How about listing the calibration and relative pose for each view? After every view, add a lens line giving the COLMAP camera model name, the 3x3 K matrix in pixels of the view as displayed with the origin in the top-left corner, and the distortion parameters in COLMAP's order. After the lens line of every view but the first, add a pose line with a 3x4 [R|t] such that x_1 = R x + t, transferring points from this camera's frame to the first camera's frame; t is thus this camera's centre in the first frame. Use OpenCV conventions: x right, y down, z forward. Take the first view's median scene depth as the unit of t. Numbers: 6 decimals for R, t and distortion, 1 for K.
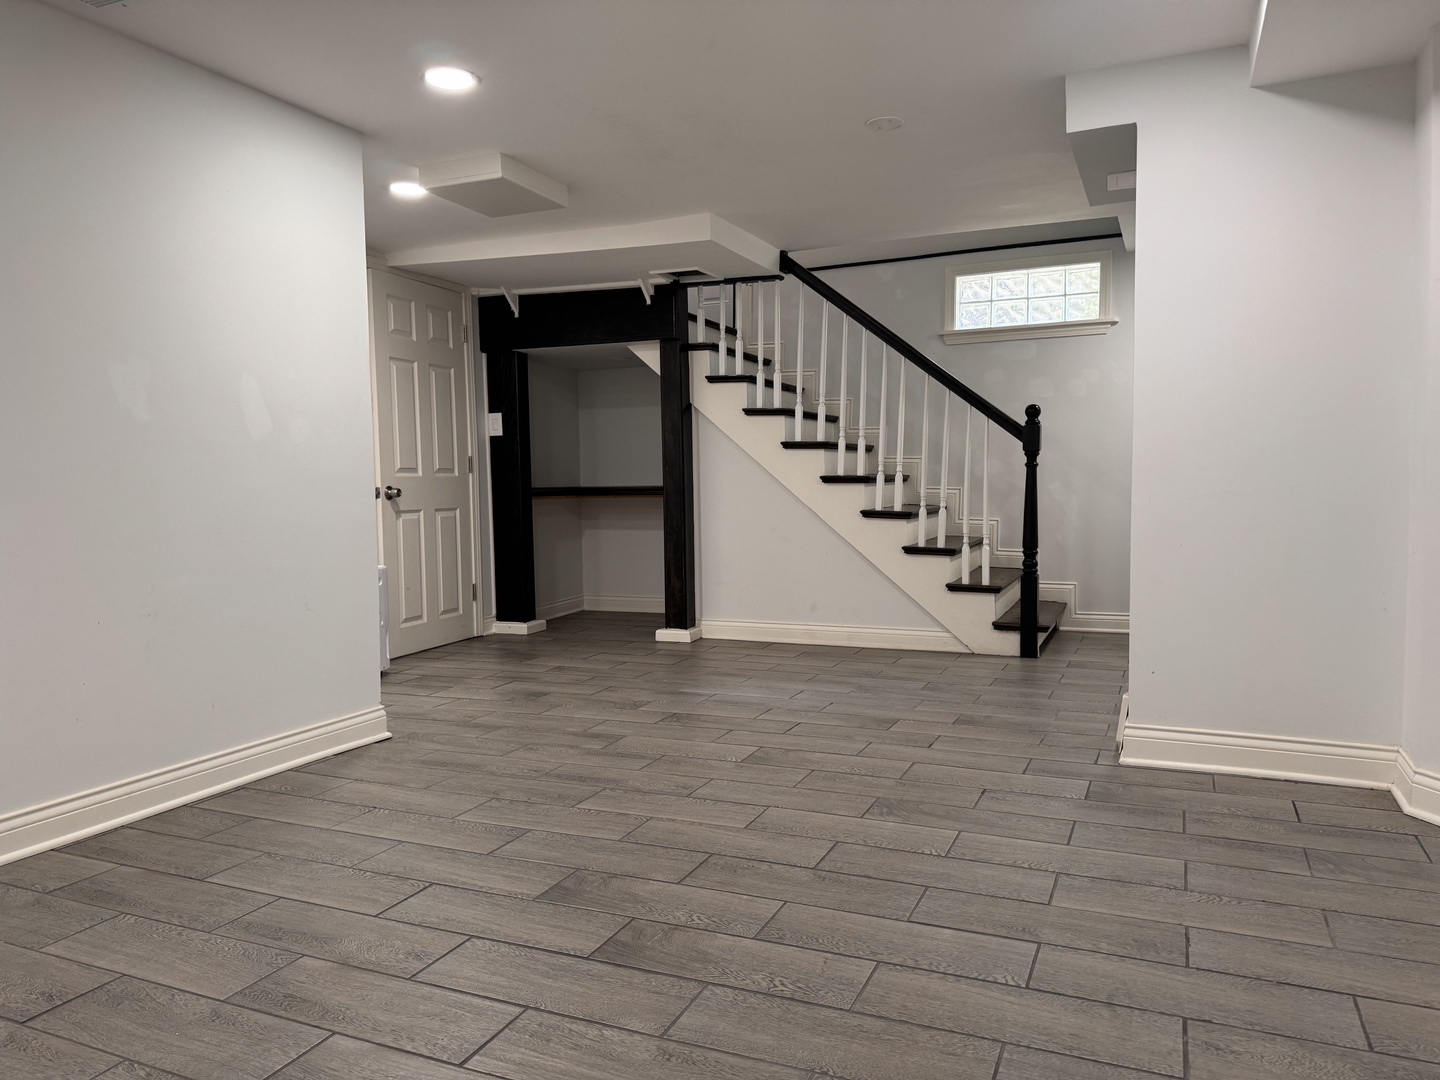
lens RADIAL K [[999.9, 0, 720.0], [0, 999.9, 540.0], [0, 0, 1]] dist [0.078882, -0.130468]
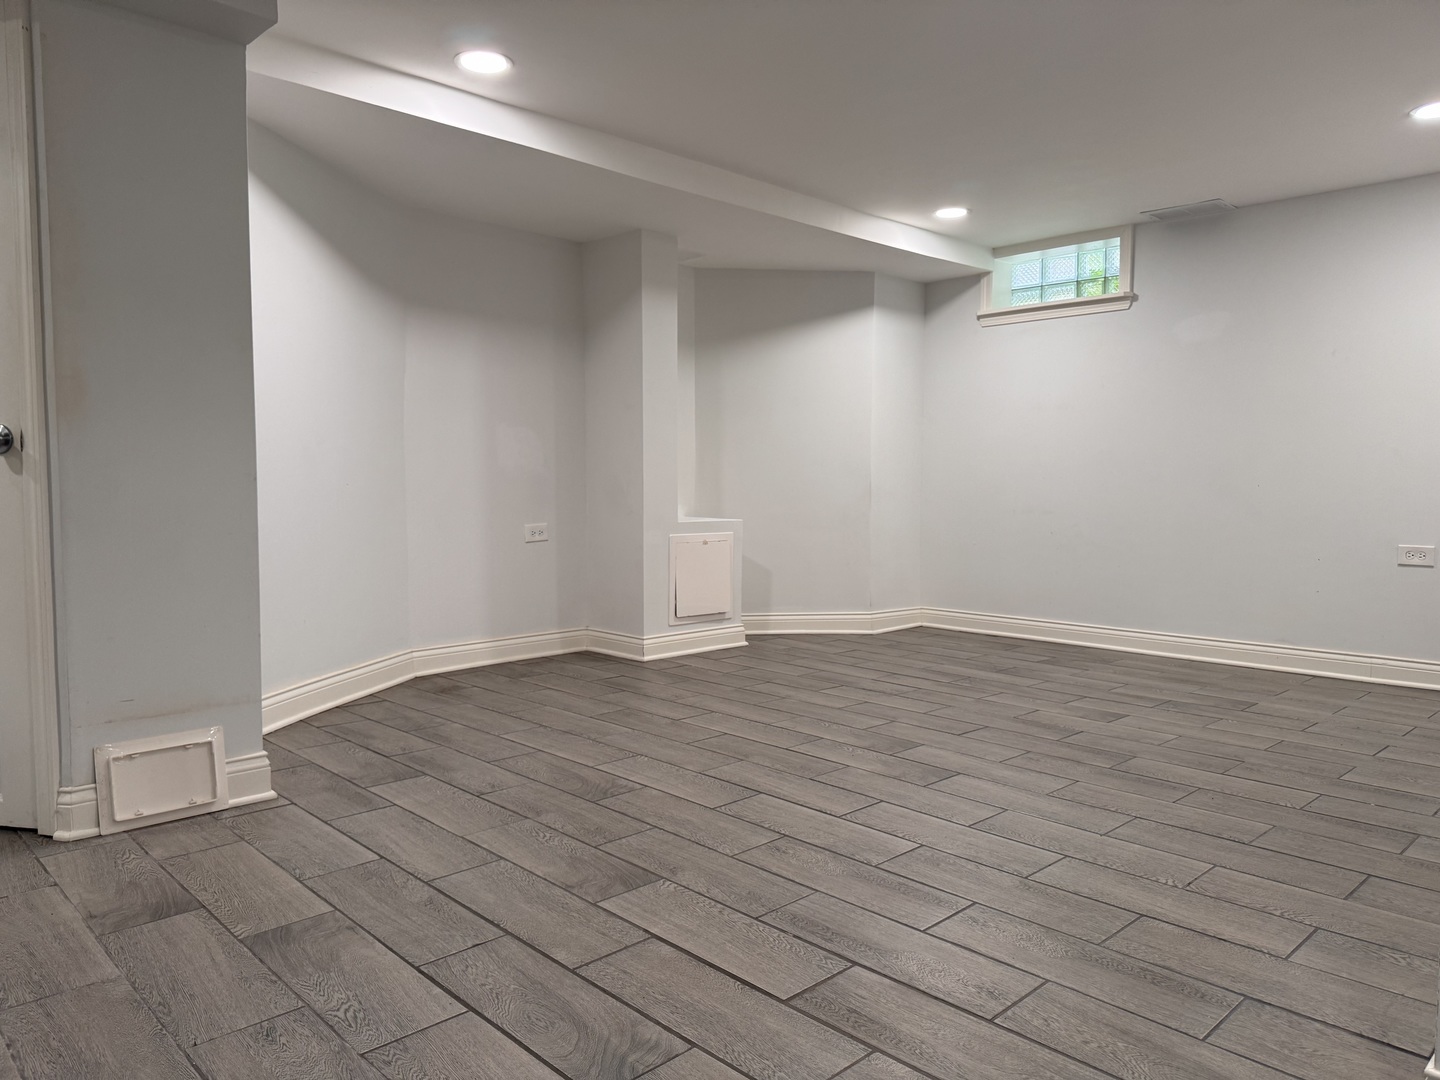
lens RADIAL K [[999.9, 0, 720.0], [0, 999.9, 540.0], [0, 0, 1]] dist [0.078882, -0.130468]
pose [[-0.927291, -0.012708, 0.374126, -0.289255], [0.031909, 0.993103, 0.112820, -0.085235], [-0.372980, 0.116555, -0.920490, 1.735865]]
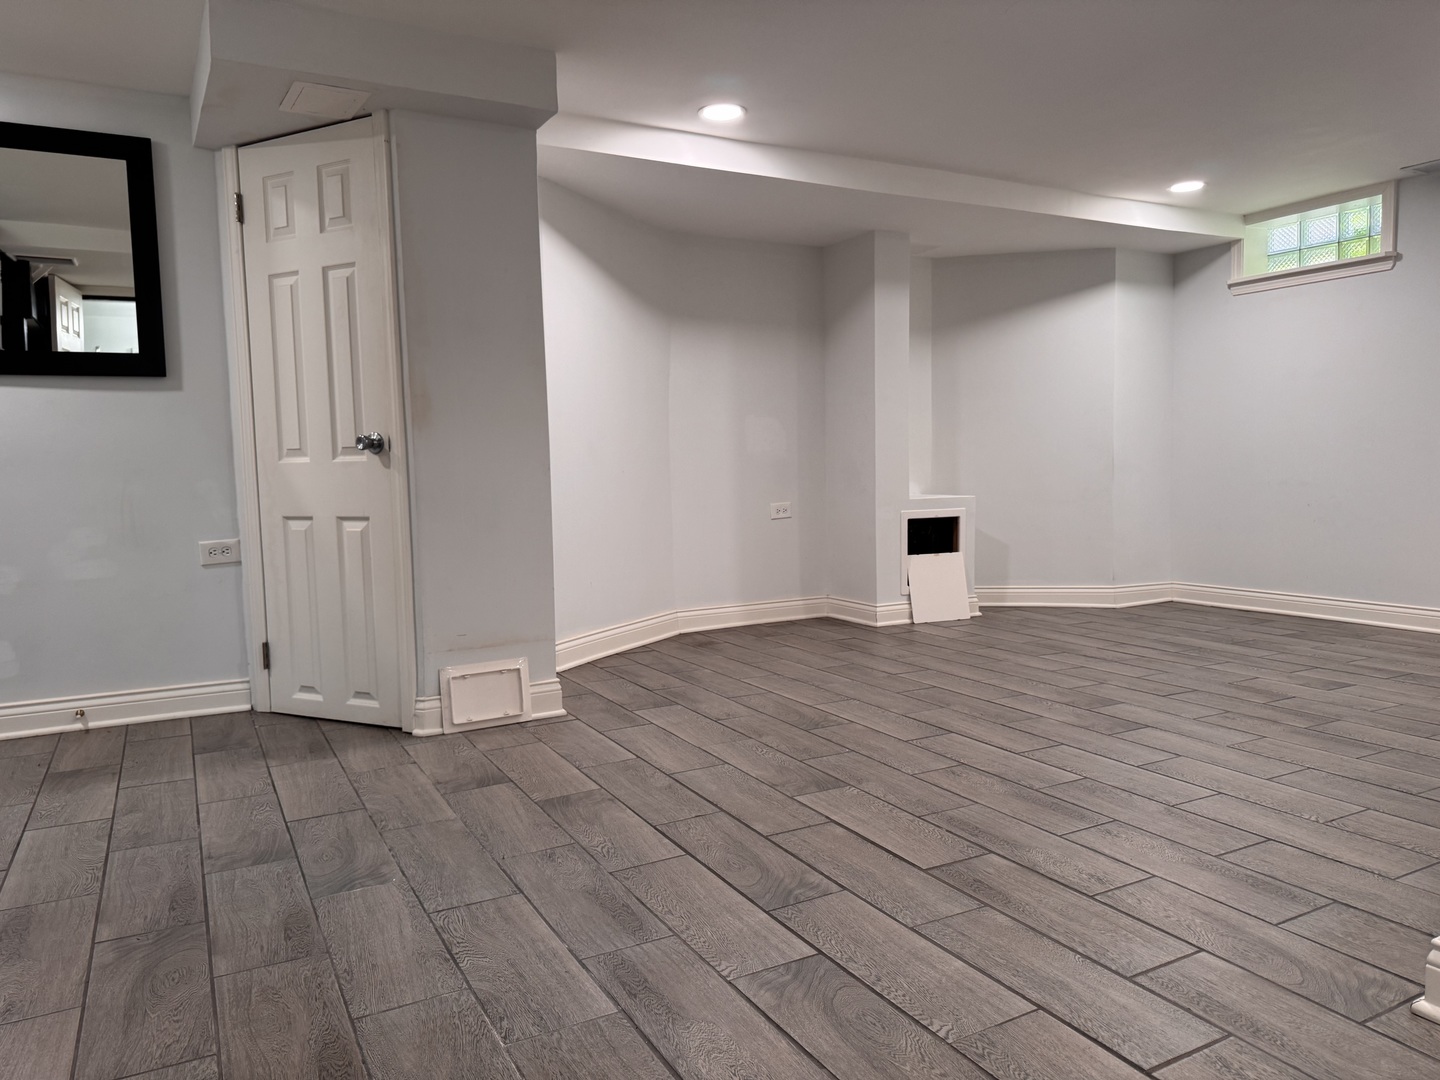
lens RADIAL K [[999.9, 0, 720.0], [0, 999.9, 540.0], [0, 0, 1]] dist [0.078882, -0.130468]
pose [[-0.788234, -0.015890, 0.615170, -0.439182], [0.069917, 0.990881, 0.115180, -0.088371], [-0.611390, 0.133800, -0.779936, 1.849020]]
